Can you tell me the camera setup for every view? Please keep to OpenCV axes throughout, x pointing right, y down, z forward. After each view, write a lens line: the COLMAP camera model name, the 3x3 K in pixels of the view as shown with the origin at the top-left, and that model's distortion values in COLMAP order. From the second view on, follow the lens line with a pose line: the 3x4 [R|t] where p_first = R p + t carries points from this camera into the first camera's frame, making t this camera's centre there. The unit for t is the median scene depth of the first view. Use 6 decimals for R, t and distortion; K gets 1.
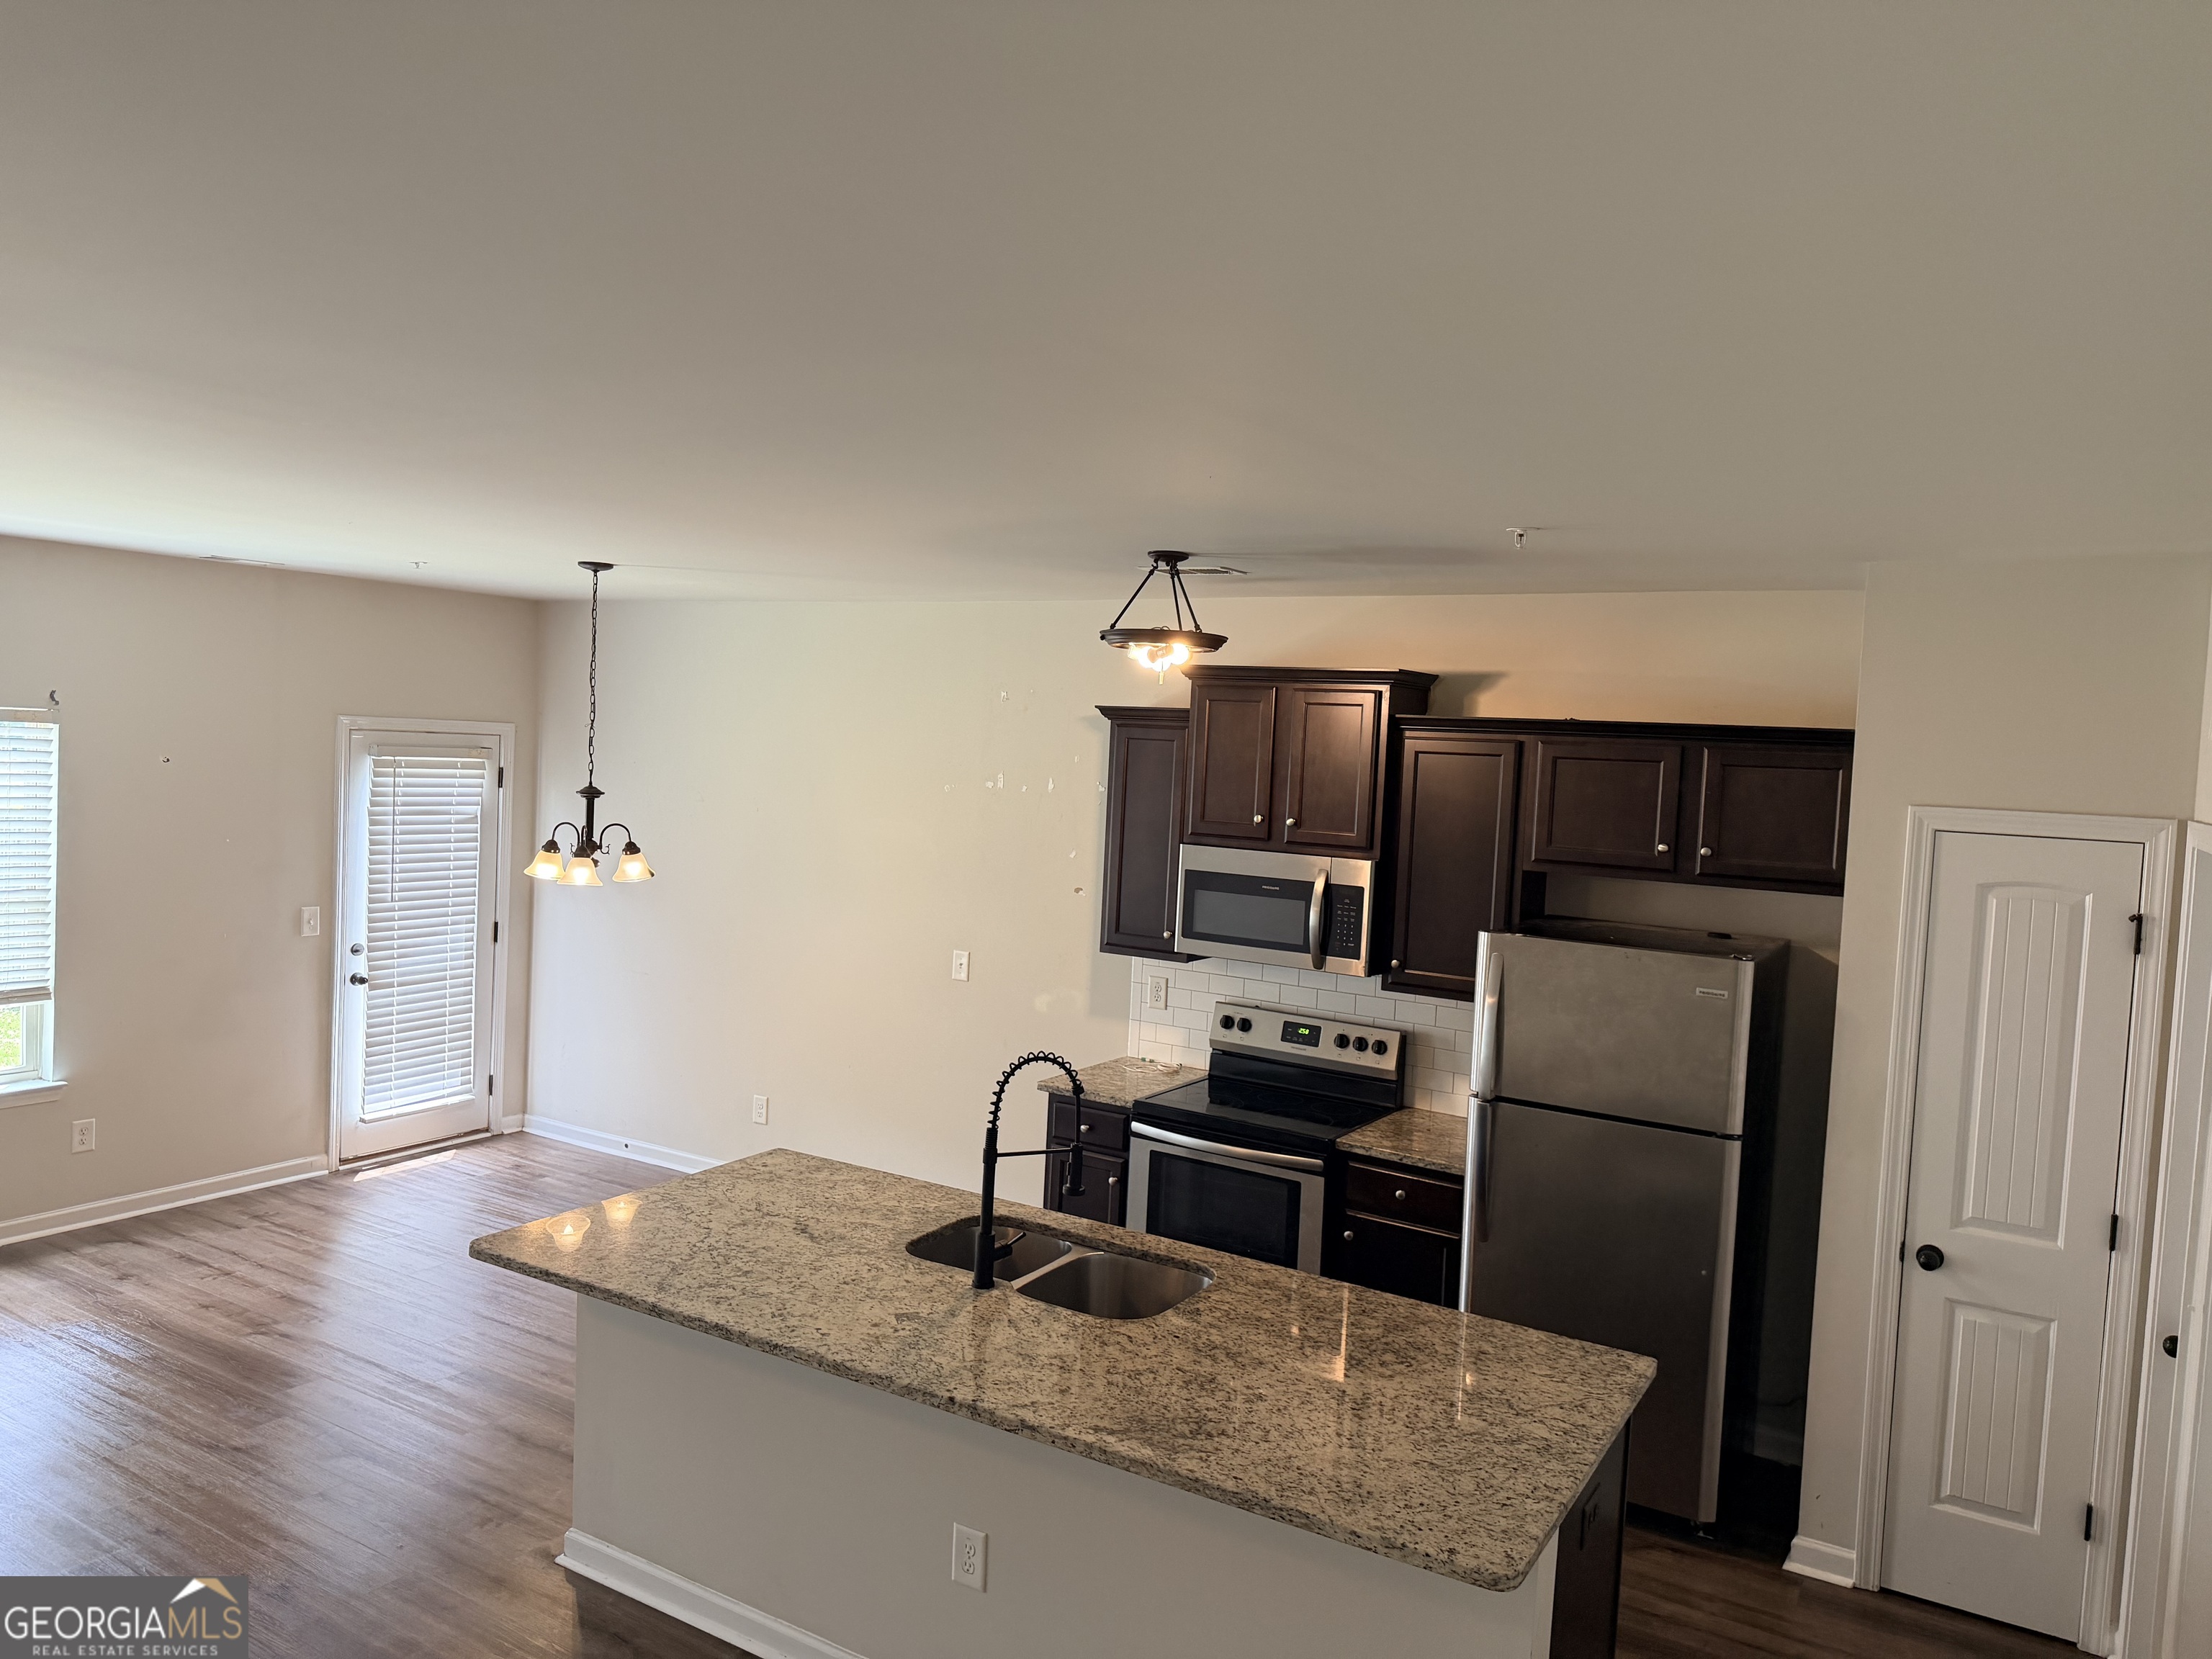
lens RADIAL K [[1550.0, 0, 1106.0], [0, 1550.0, 829.5], [0, 0, 1]] dist [0.105416, -0.138370]
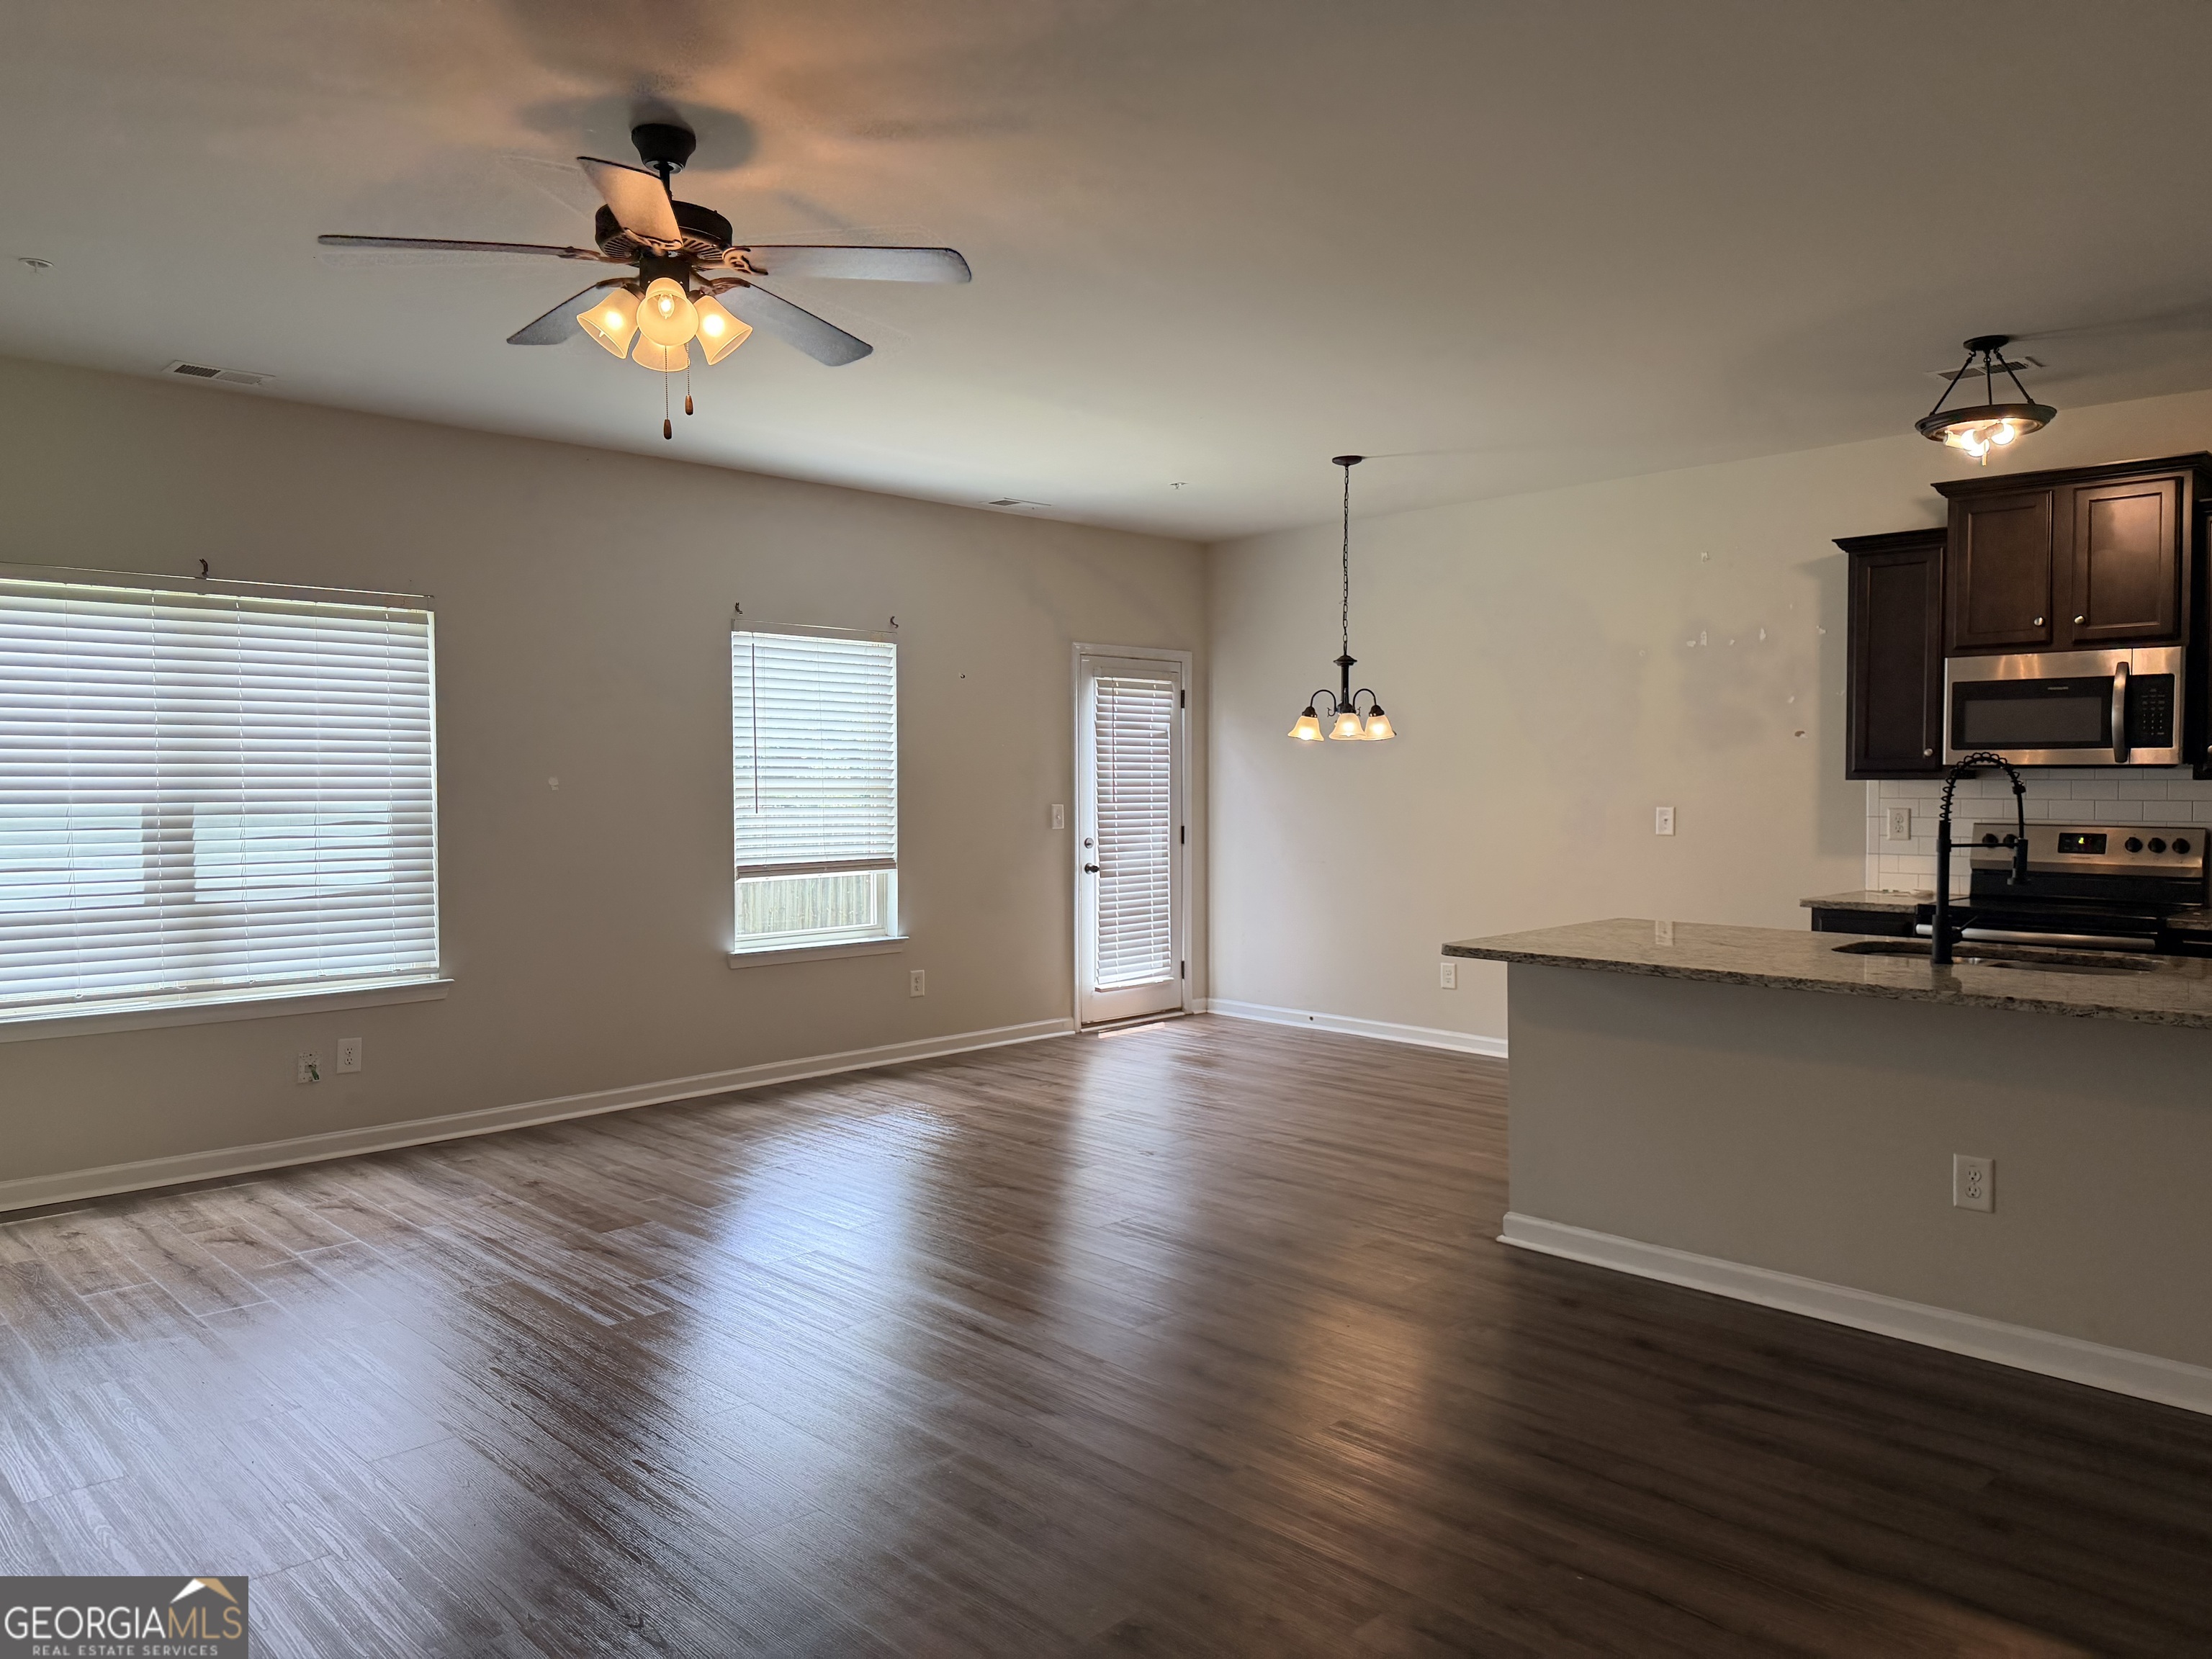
lens RADIAL K [[1535.6, 0, 1107.8], [0, 1535.6, 839.2], [0, 0, 1]] dist [0.110068, -0.136165]
pose [[0.969359, -0.041056, -0.242191, -0.239570], [0.035285, 0.998982, -0.028120, 0.136748], [0.243099, 0.018713, 0.969821, -0.131994]]
